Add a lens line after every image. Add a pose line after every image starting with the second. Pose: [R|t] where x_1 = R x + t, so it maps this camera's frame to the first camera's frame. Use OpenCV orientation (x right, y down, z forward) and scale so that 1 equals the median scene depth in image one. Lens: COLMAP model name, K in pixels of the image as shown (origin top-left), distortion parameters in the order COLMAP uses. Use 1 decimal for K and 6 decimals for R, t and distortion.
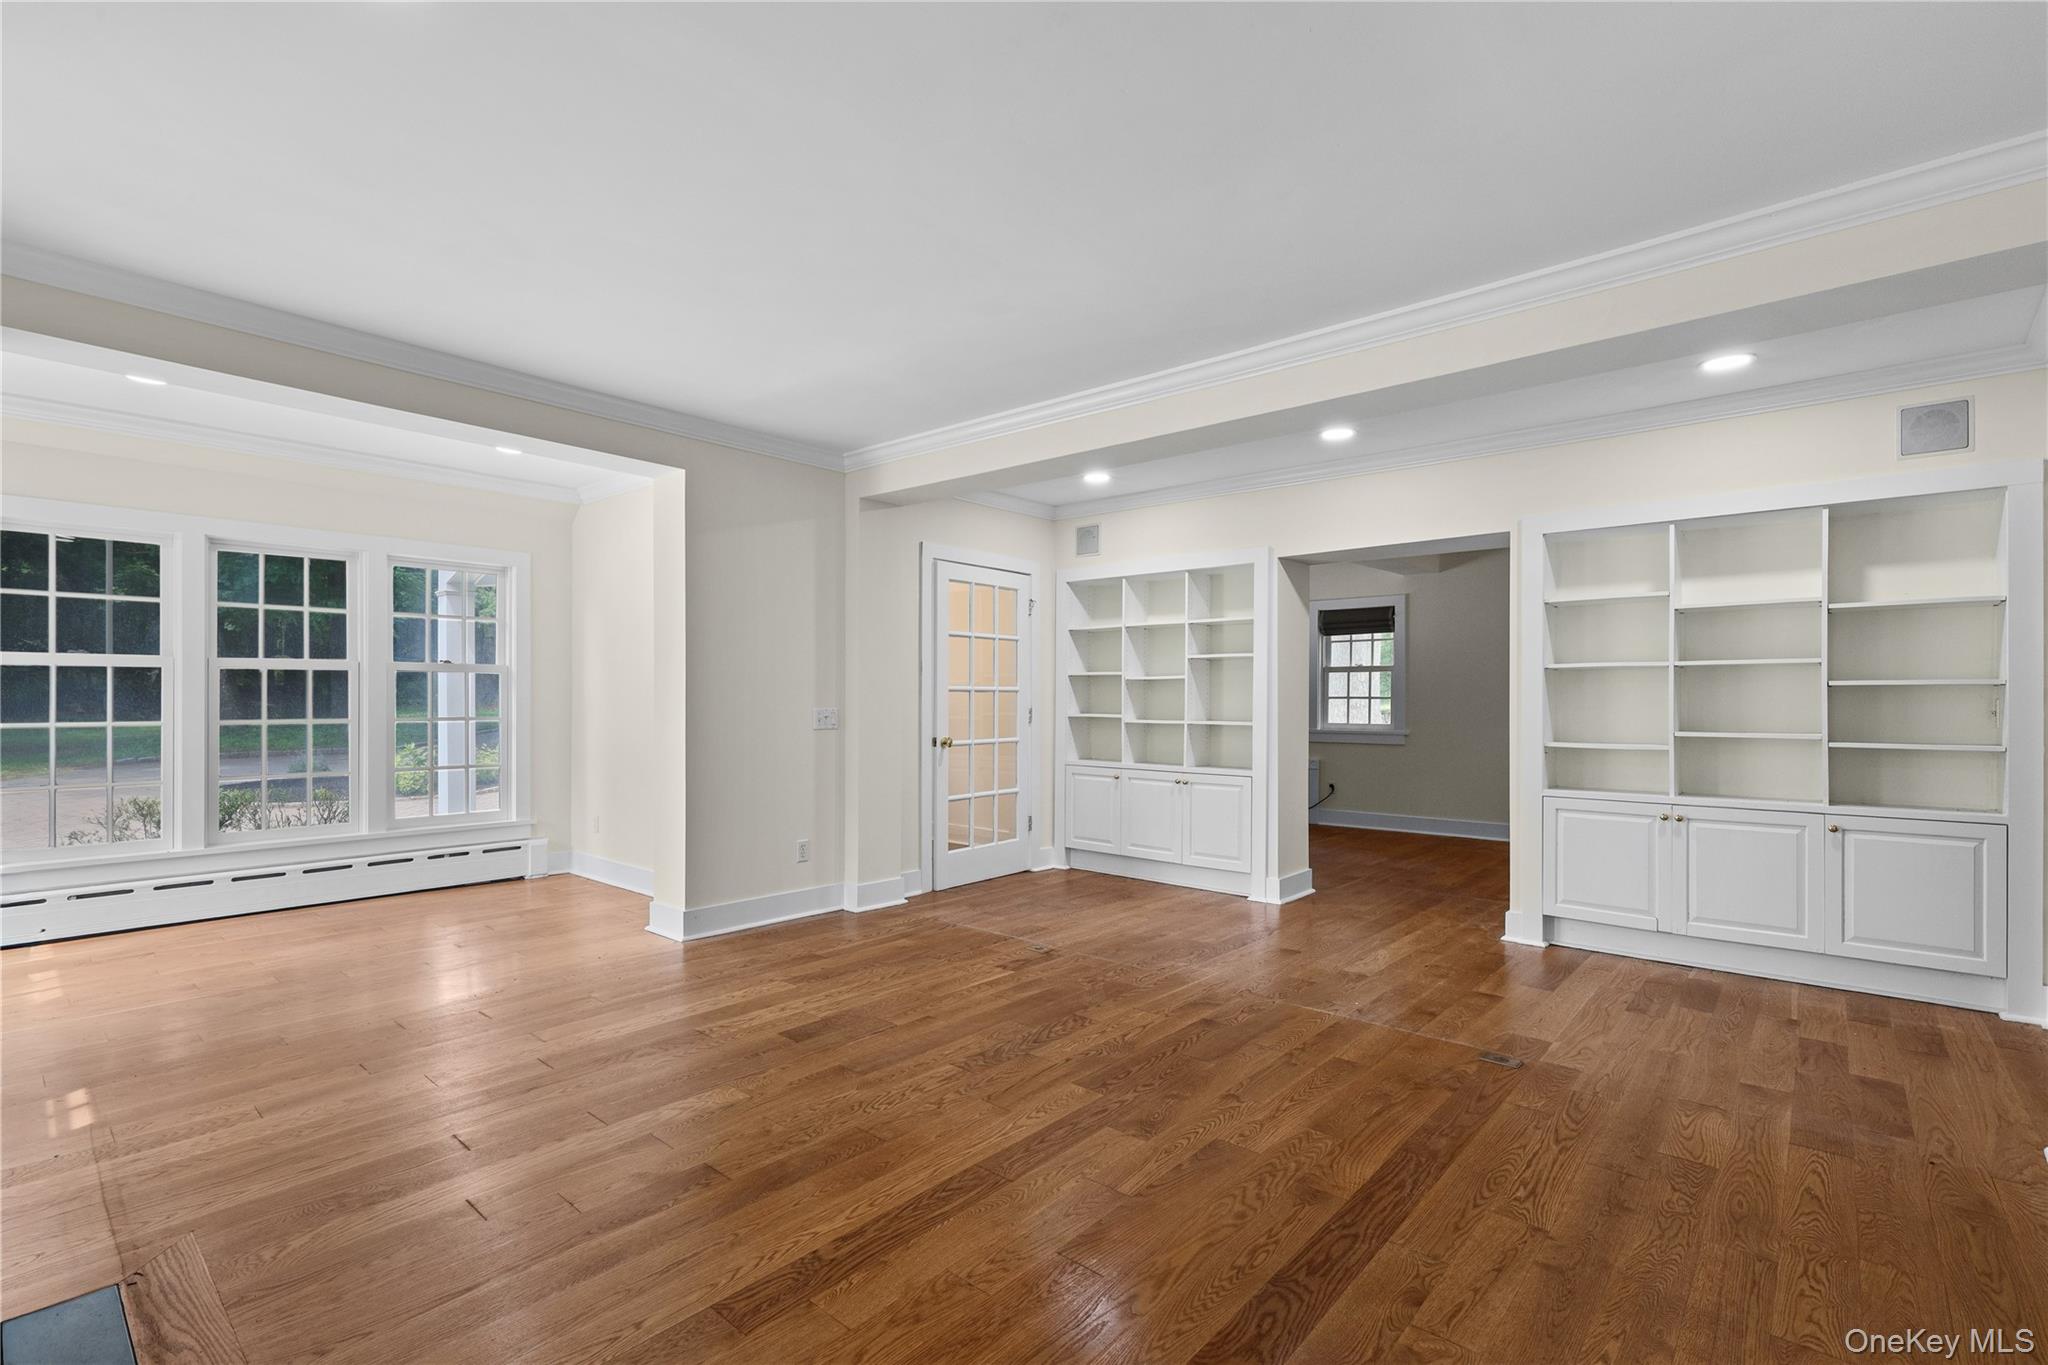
lens RADIAL K [[927.2, 0, 1017.0], [0, 927.2, 694.4], [0, 0, 1]] dist [0.001864, -0.000012]
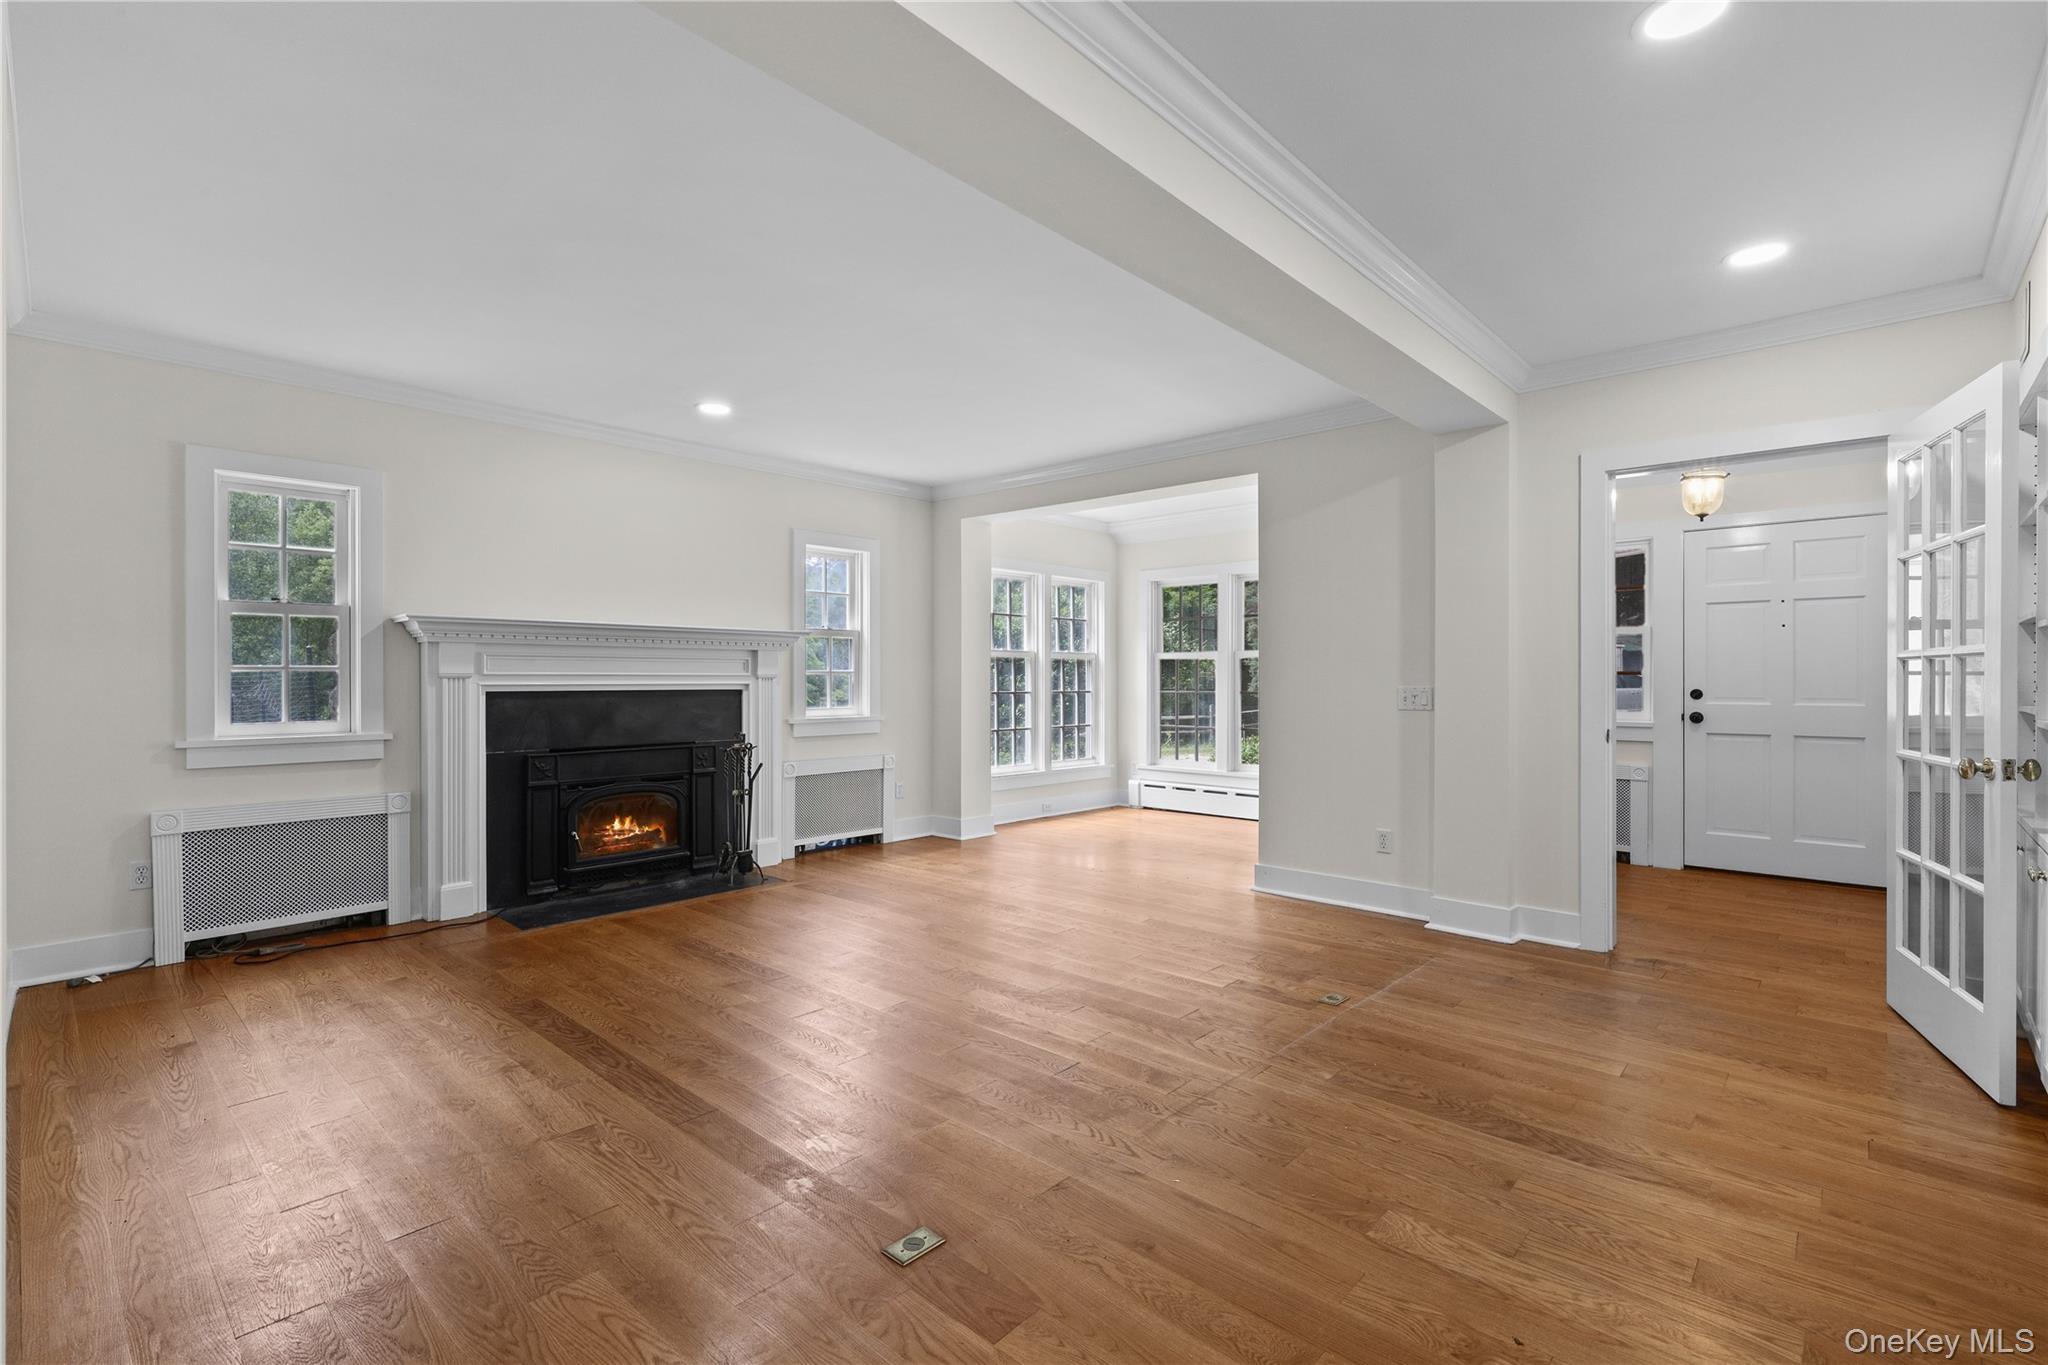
lens RADIAL K [[927.2, 0, 1023.0], [0, 927.2, 683.3], [0, 0, 1]] dist [0.001864, -0.000012]
pose [[-0.015095, 0.003299, -0.999881, 0.806341], [0.004141, 0.999986, 0.003236, 0.008507], [0.999877, -0.004092, -0.015108, 0.762175]]
